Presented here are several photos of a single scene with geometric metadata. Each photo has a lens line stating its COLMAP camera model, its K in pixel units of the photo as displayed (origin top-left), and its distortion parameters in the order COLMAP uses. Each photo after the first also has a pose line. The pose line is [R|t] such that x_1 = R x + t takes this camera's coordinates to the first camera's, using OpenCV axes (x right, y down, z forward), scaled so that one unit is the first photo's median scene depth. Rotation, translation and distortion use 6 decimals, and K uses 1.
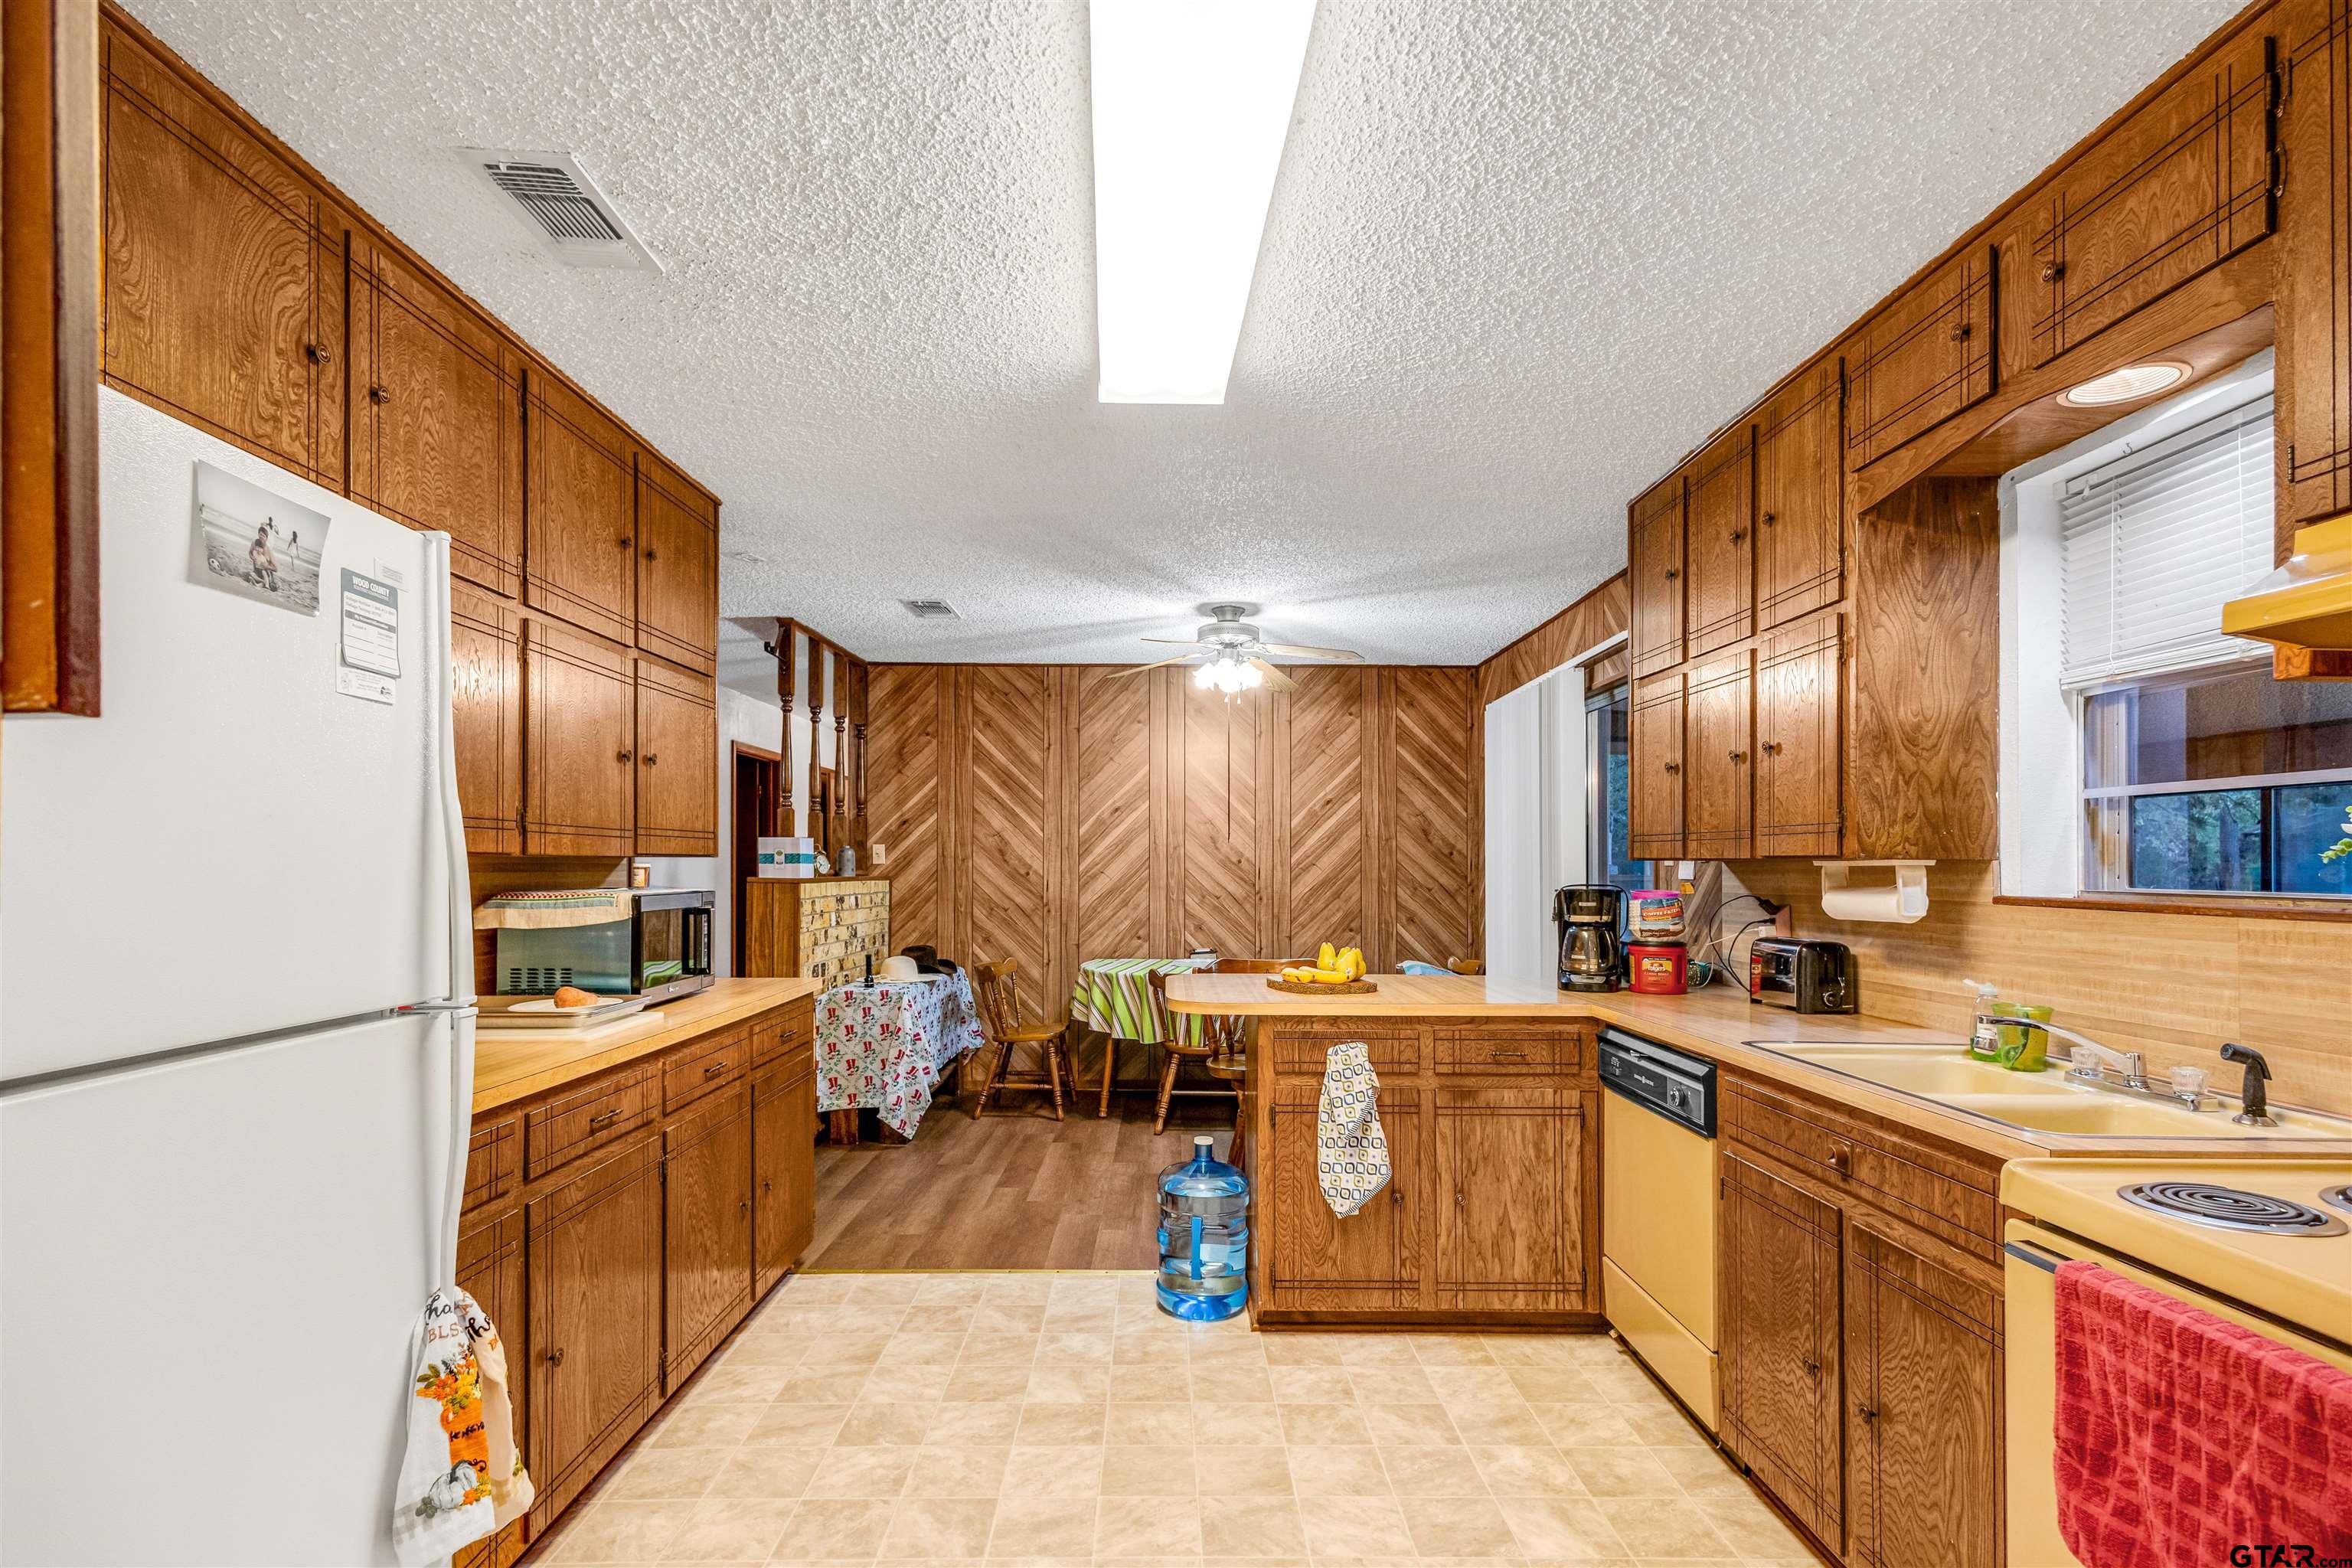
lens RADIAL K [[1093.6, 0, 1148.5], [0, 1093.6, 848.6], [0, 0, 1]] dist [0.013457, -0.002405]
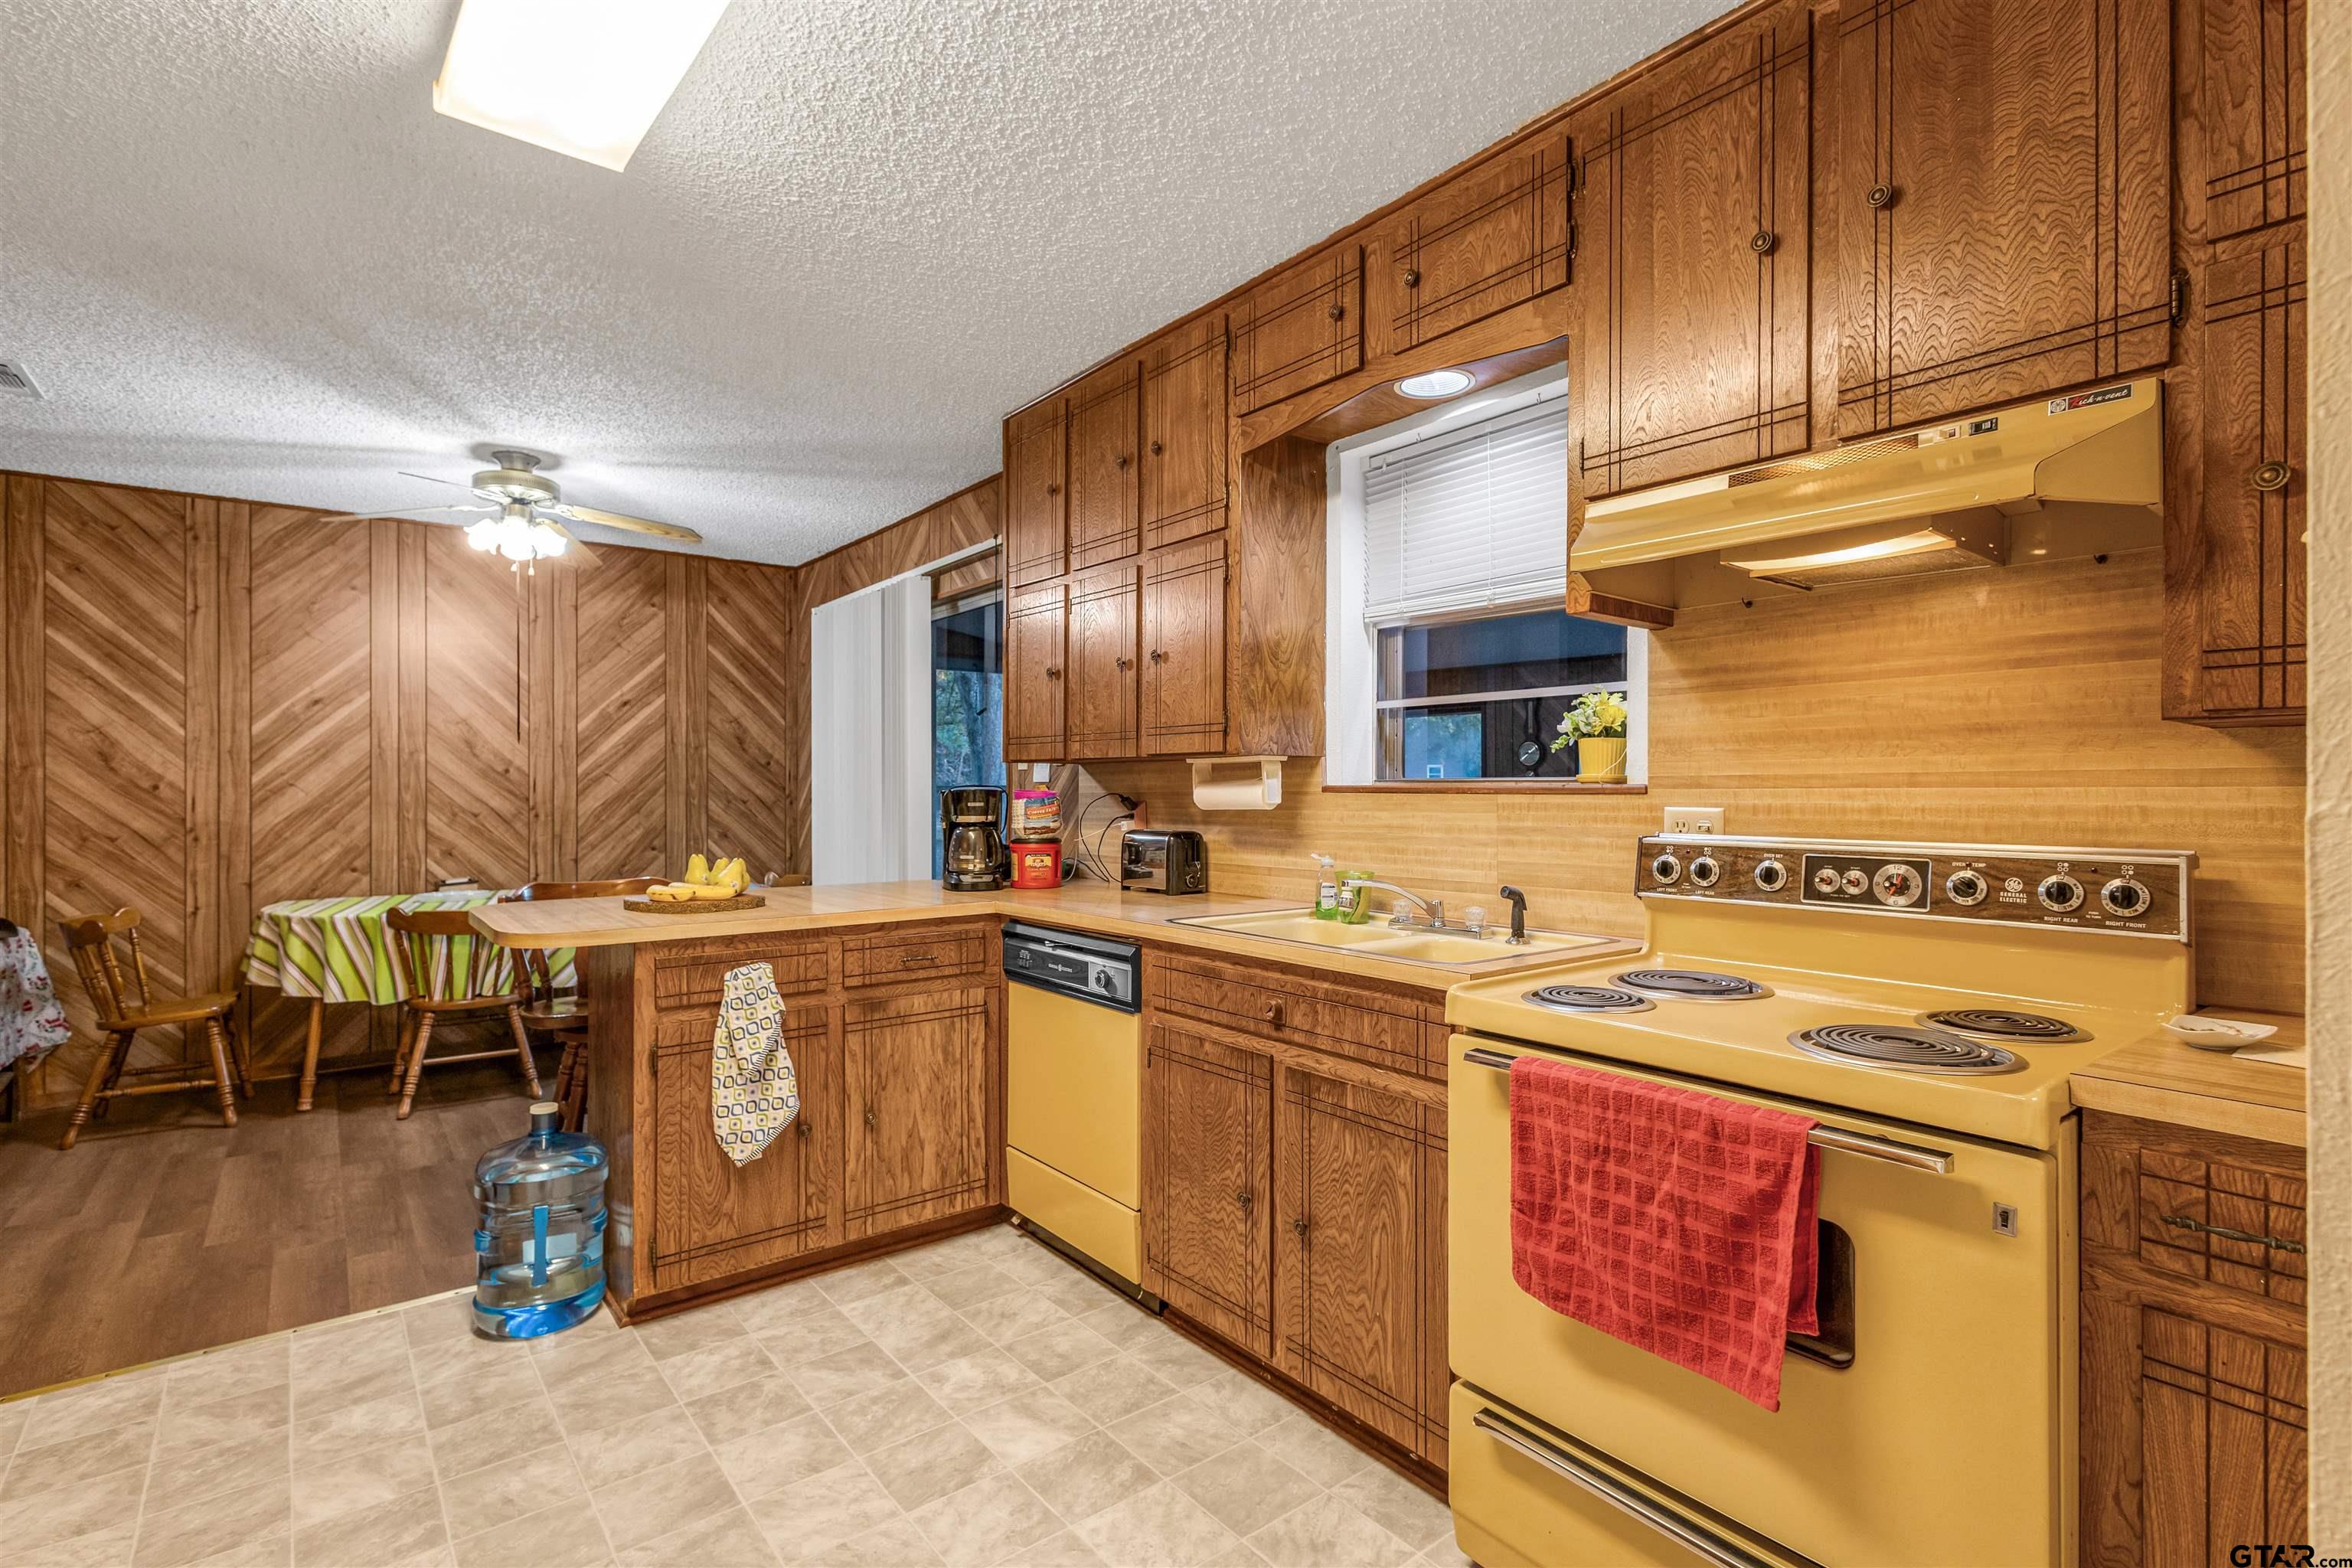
lens RADIAL K [[1093.6, 0, 1112.4], [0, 1093.6, 786.7], [0, 0, 1]] dist [0.013457, -0.002405]
pose [[0.790628, -0.001204, 0.612295, -0.118010], [-0.006100, 0.999933, 0.009843, 0.023746], [-0.612266, -0.011517, 0.790568, 0.126059]]
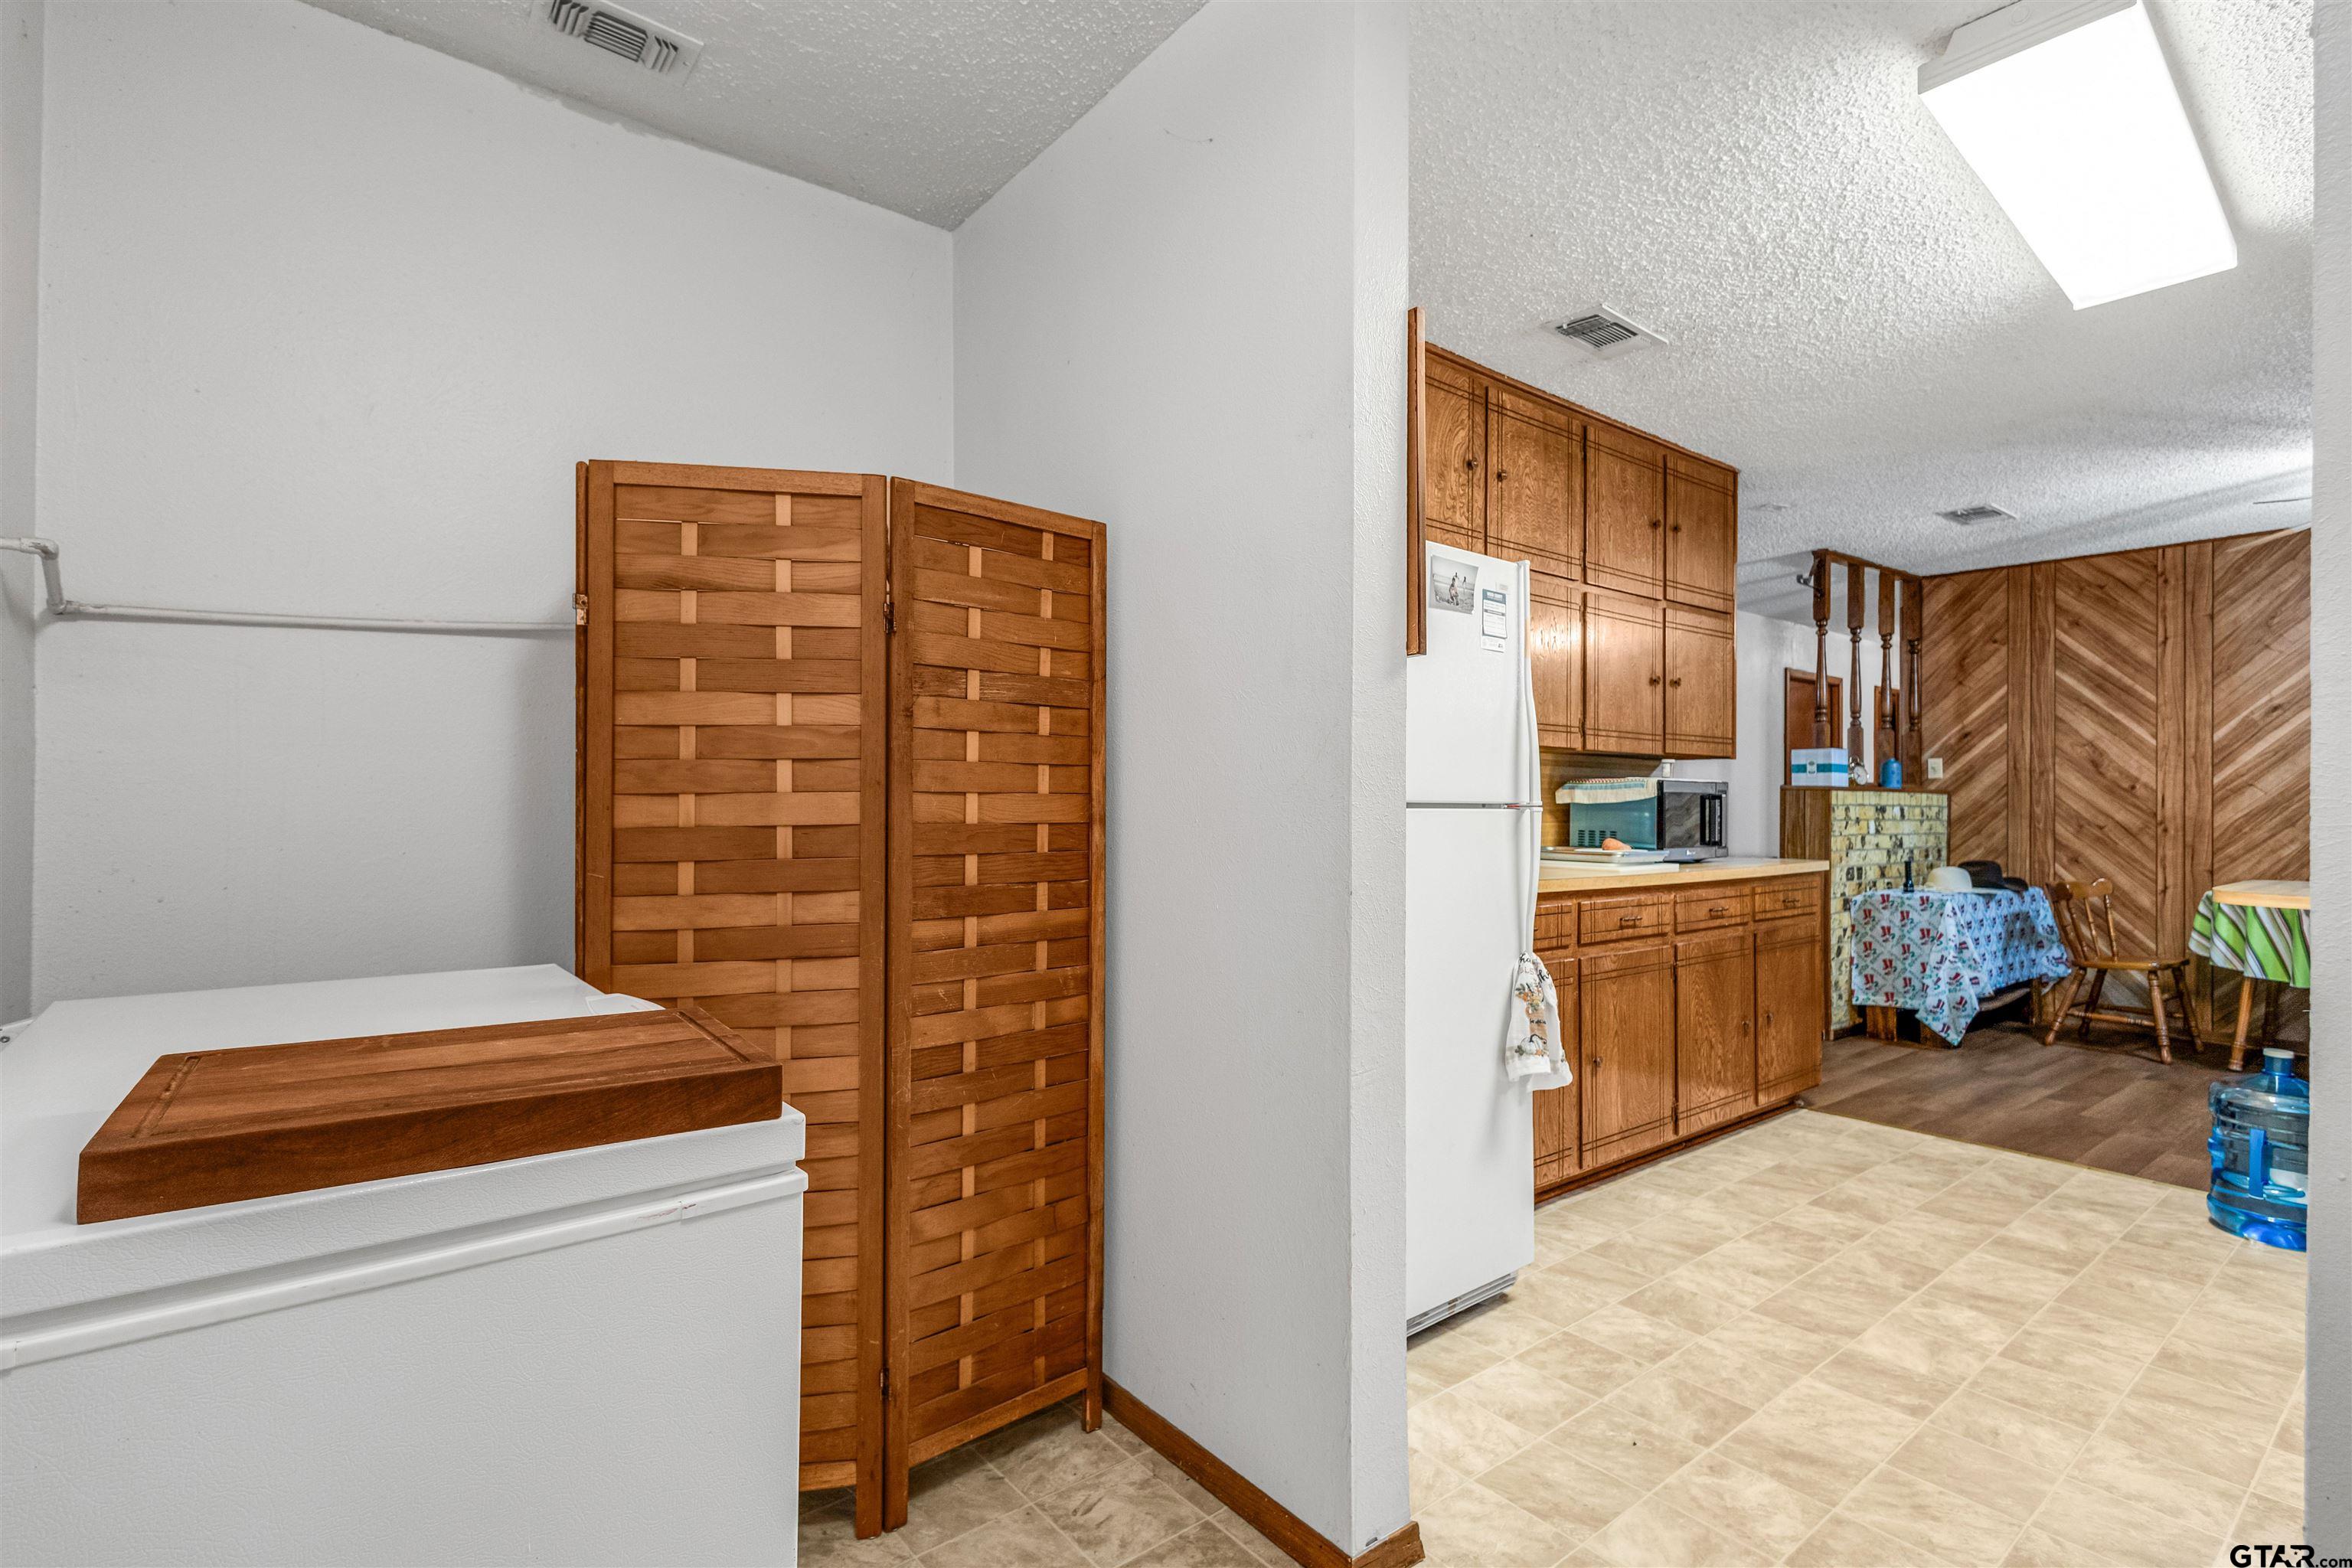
lens RADIAL K [[1093.6, 0, 1182.2], [0, 1093.6, 789.4], [0, 0, 1]] dist [0.013457, -0.002405]
pose [[0.620564, -0.003002, -0.784150, 0.223190], [0.000845, 0.999995, -0.003159, 0.054022], [0.784155, 0.001298, 0.620563, -0.303308]]
